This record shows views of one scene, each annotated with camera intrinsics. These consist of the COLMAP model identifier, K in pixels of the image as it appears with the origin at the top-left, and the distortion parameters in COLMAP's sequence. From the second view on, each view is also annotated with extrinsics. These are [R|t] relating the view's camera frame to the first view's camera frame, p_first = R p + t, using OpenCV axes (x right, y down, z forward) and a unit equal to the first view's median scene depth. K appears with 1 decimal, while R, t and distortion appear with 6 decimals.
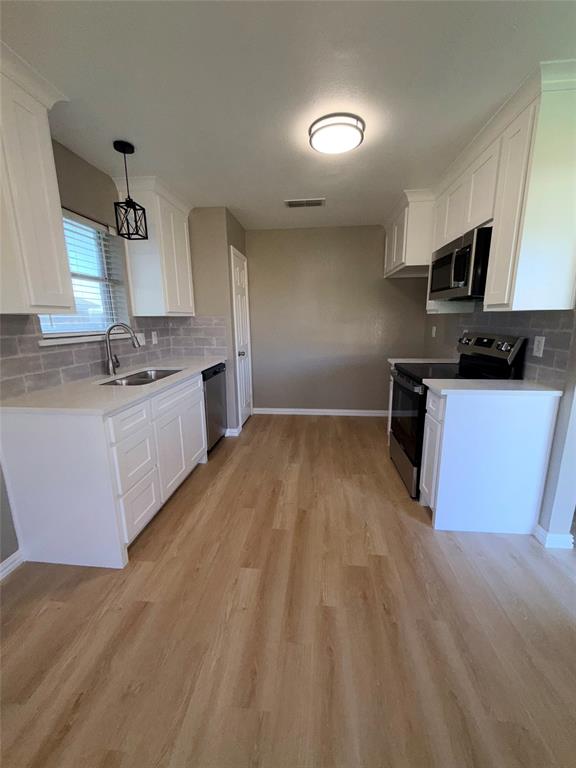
lens RADIAL K [[306.1, 0, 286.6], [0, 306.1, 381.1], [0, 0, 1]] dist [0.000923, -0.000247]
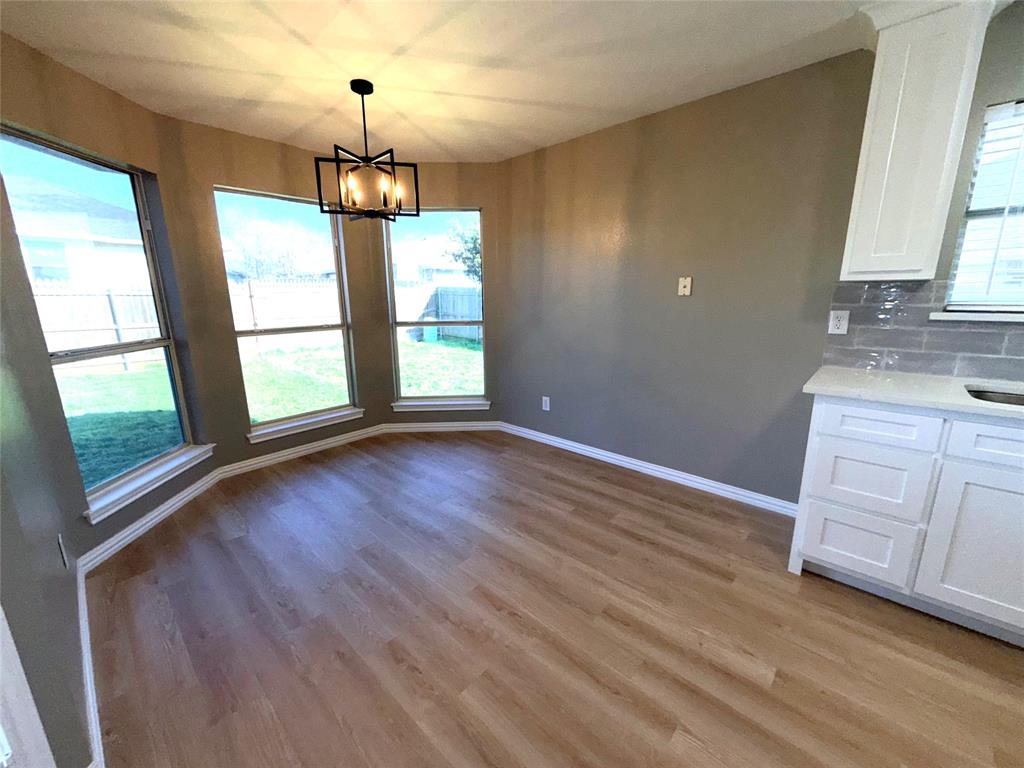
lens RADIAL K [[408.1, 0, 512.0], [0, 408.1, 384.0], [0, 0, 1]] dist [0.000923, -0.000247]
pose [[-0.592717, 0.184827, -0.783917, 0.634161], [-0.149762, 0.931047, 0.332751, -0.134830], [0.791365, 0.314628, -0.524167, 0.682764]]
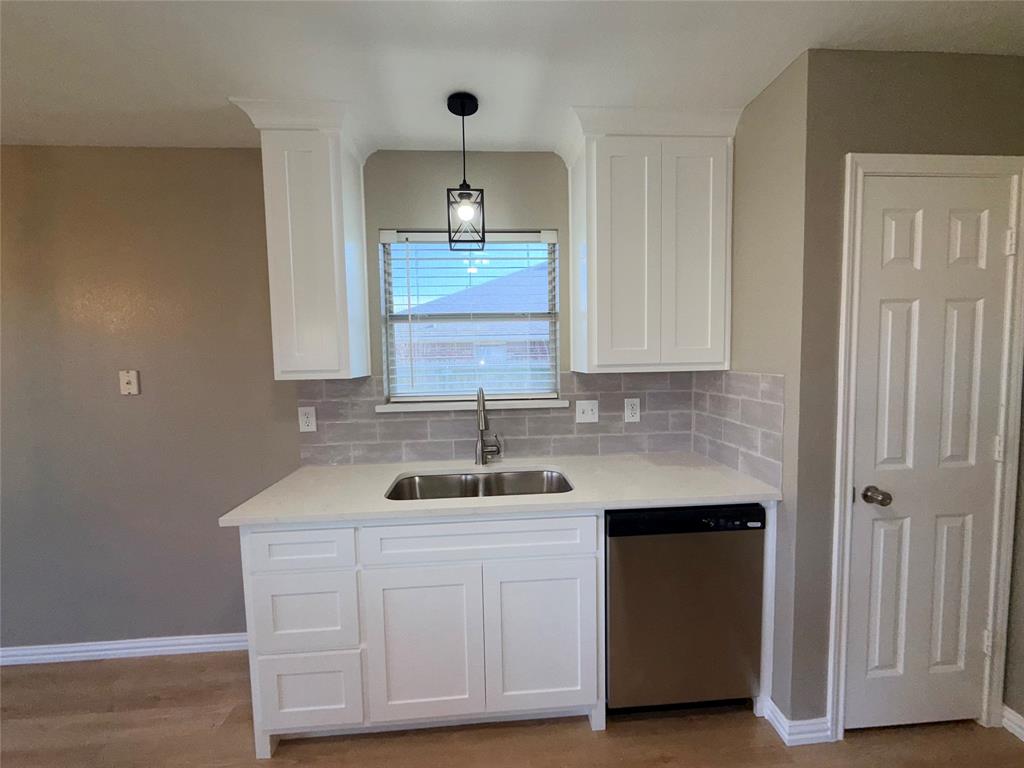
lens RADIAL K [[408.1, 0, 512.0], [0, 408.1, 384.0], [0, 0, 1]] dist [0.000923, -0.000247]
pose [[0.178011, 0.074598, -0.981197, 0.313873], [-0.180254, 0.982723, 0.042012, -0.274249], [0.967378, 0.169386, 0.188382, 1.030521]]
